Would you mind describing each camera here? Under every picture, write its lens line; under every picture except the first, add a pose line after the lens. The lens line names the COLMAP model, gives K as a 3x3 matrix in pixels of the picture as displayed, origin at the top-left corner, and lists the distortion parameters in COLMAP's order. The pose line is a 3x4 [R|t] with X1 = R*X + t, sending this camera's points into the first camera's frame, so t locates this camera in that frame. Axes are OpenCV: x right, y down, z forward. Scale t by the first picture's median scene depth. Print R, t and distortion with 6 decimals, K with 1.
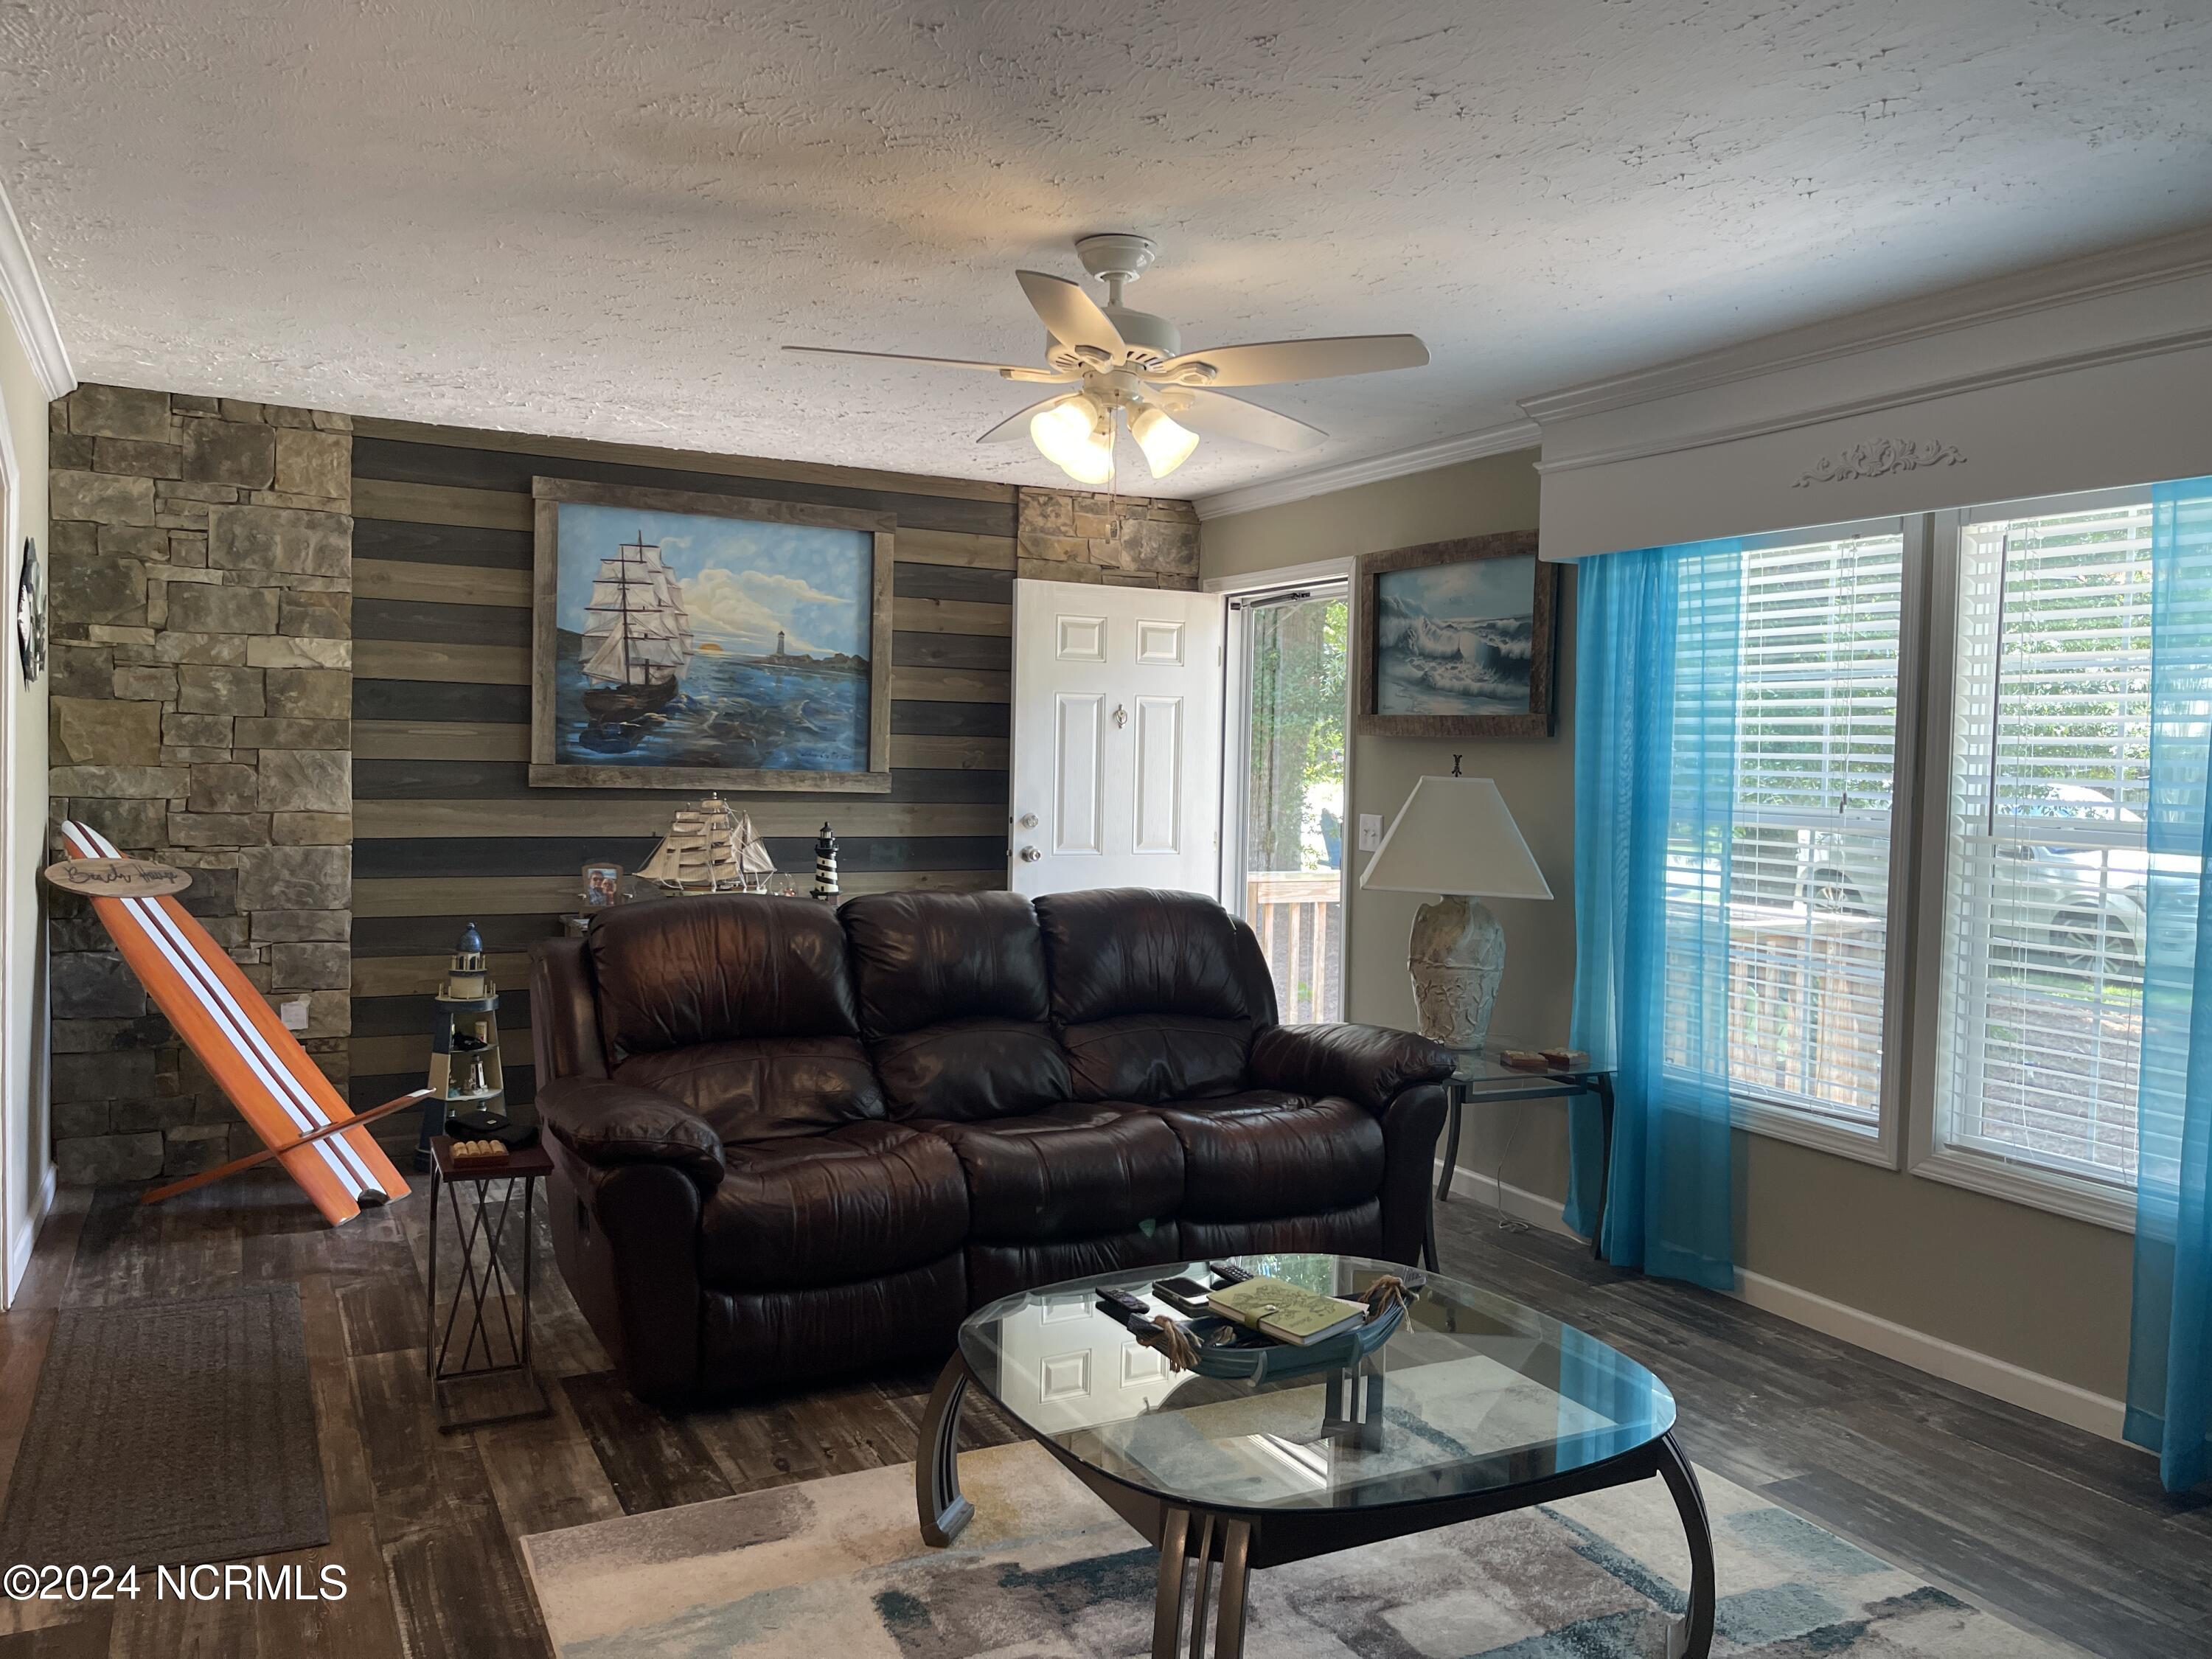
lens RADIAL K [[1740.3, 0, 1097.5], [0, 1740.3, 820.9], [0, 0, 1]] dist [0.041695, -0.071976]
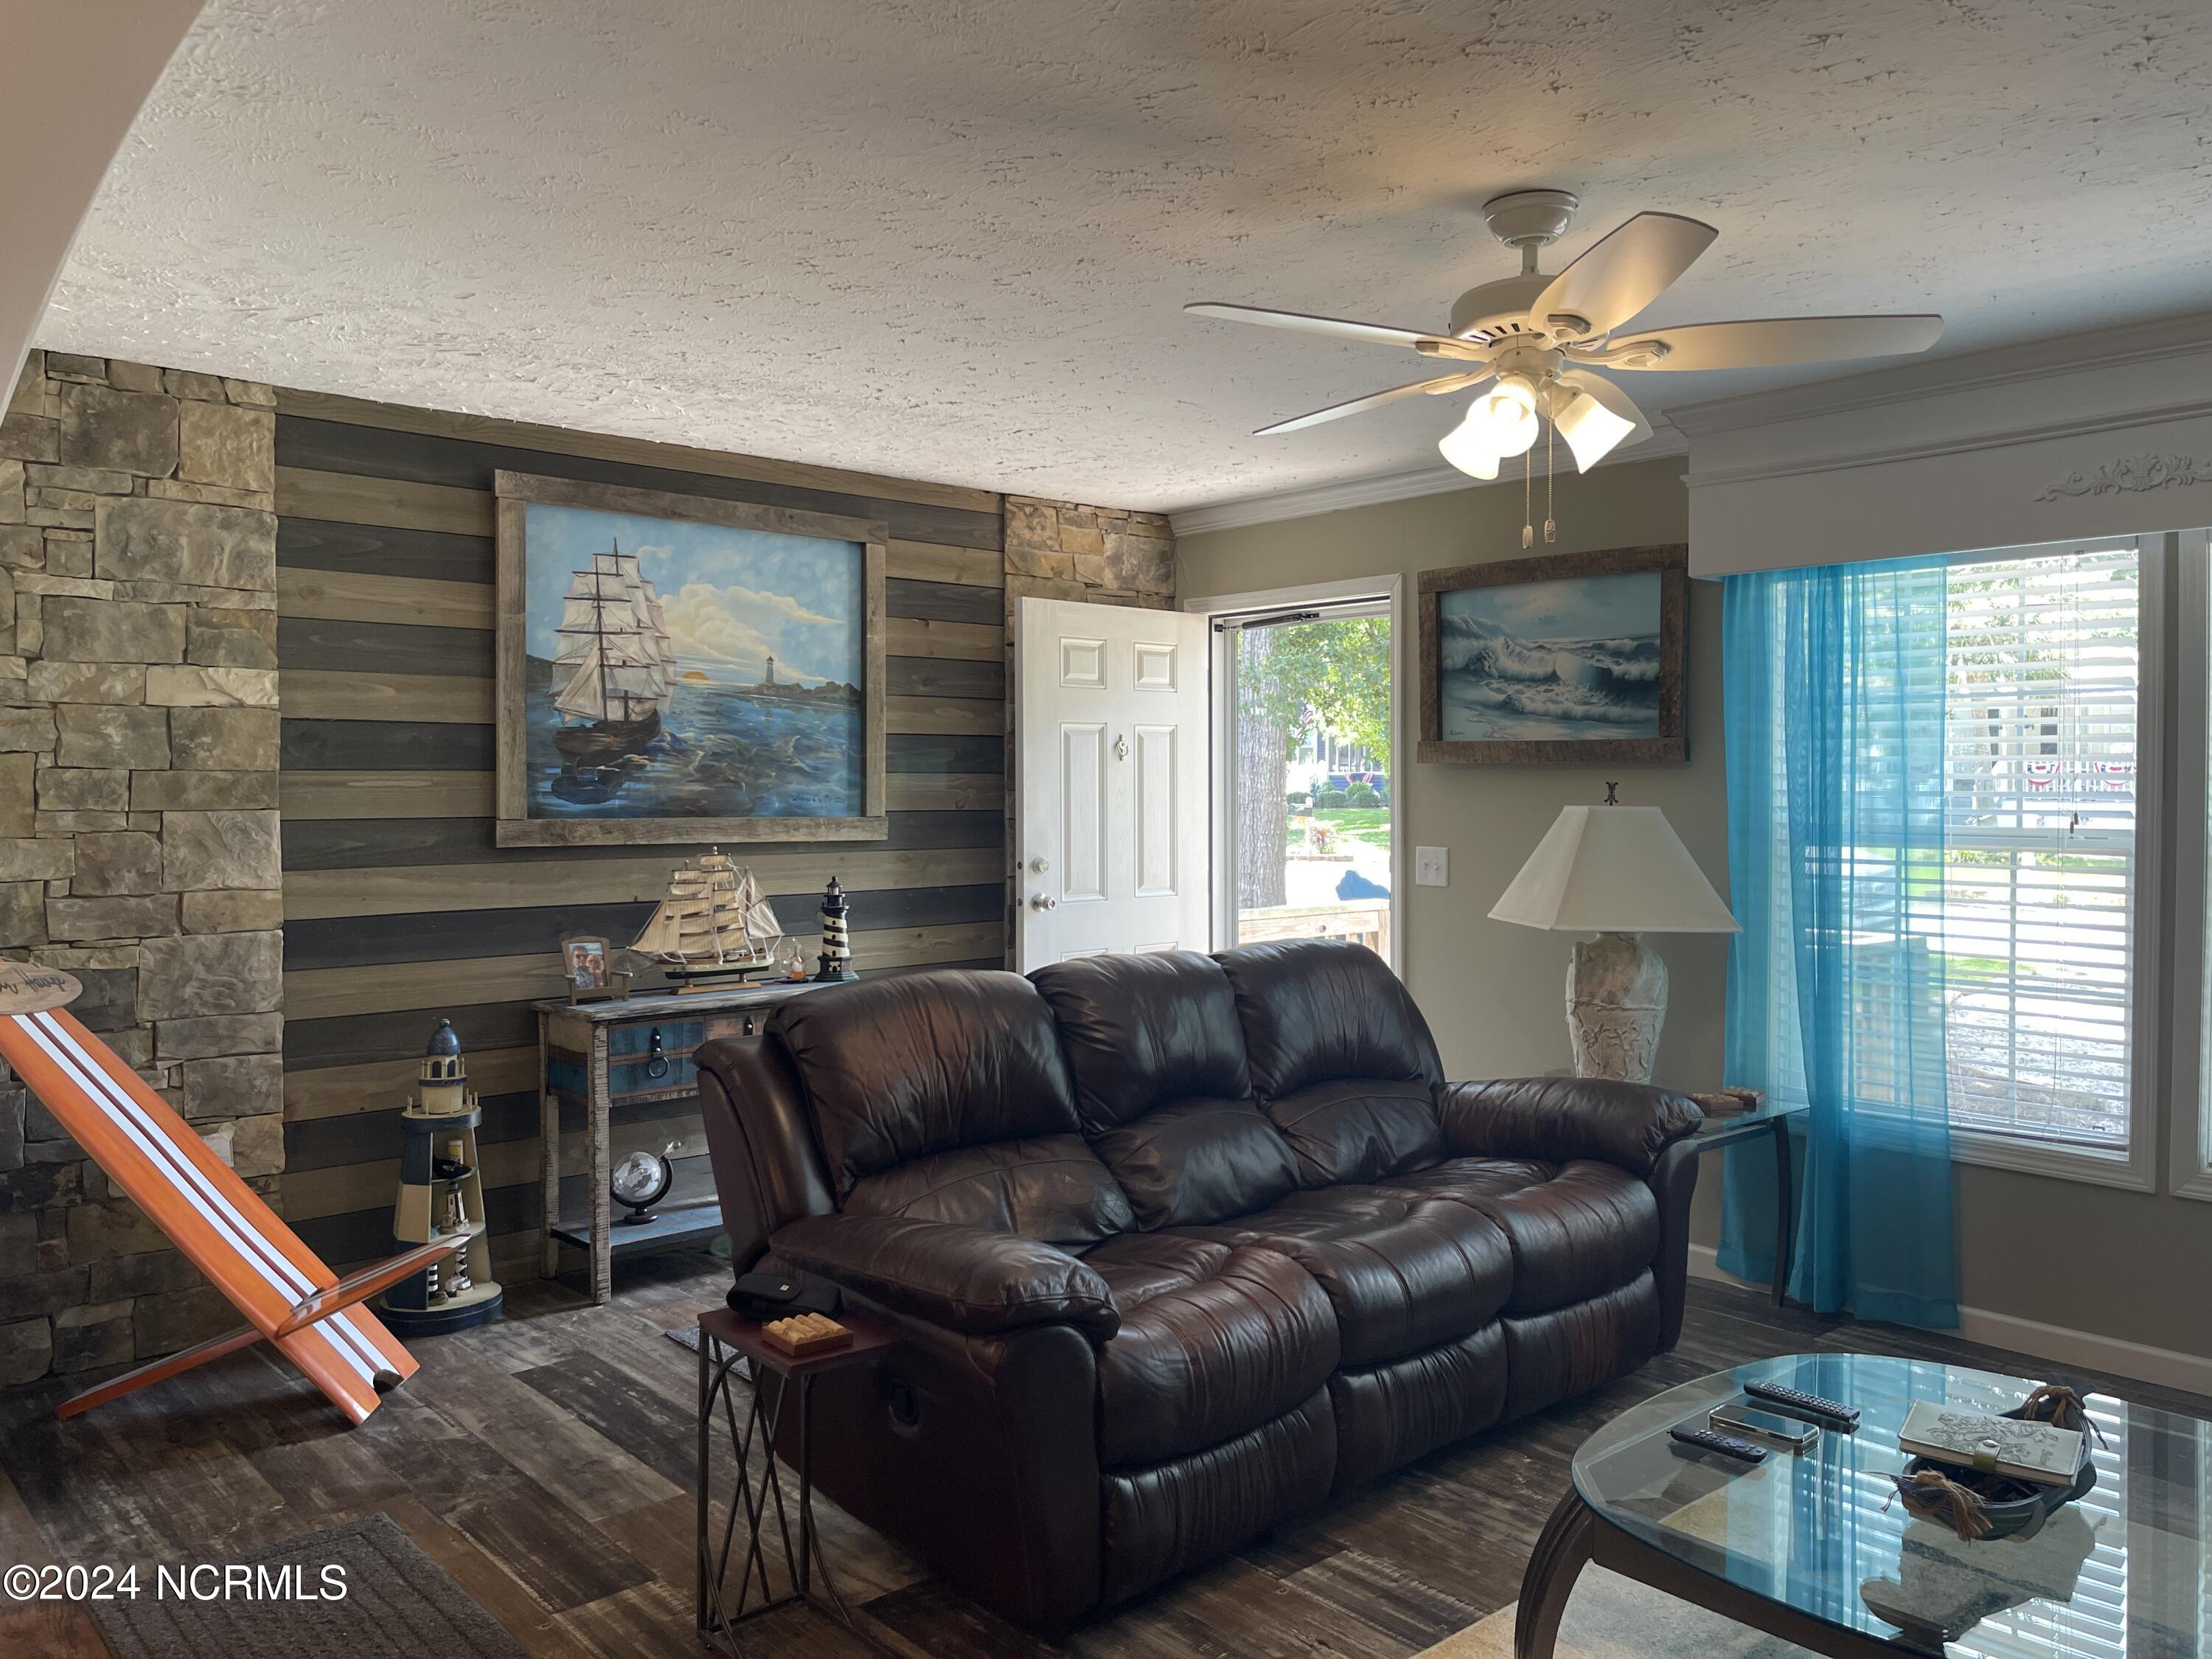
lens RADIAL K [[1740.3, 0, 1128.2], [0, 1740.3, 817.8], [0, 0, 1]] dist [0.041695, -0.071976]
pose [[0.967141, -0.028888, 0.252593, -0.258908], [0.033084, 0.999376, -0.012376, -0.014222], [-0.252078, 0.020326, 0.967493, 0.139136]]
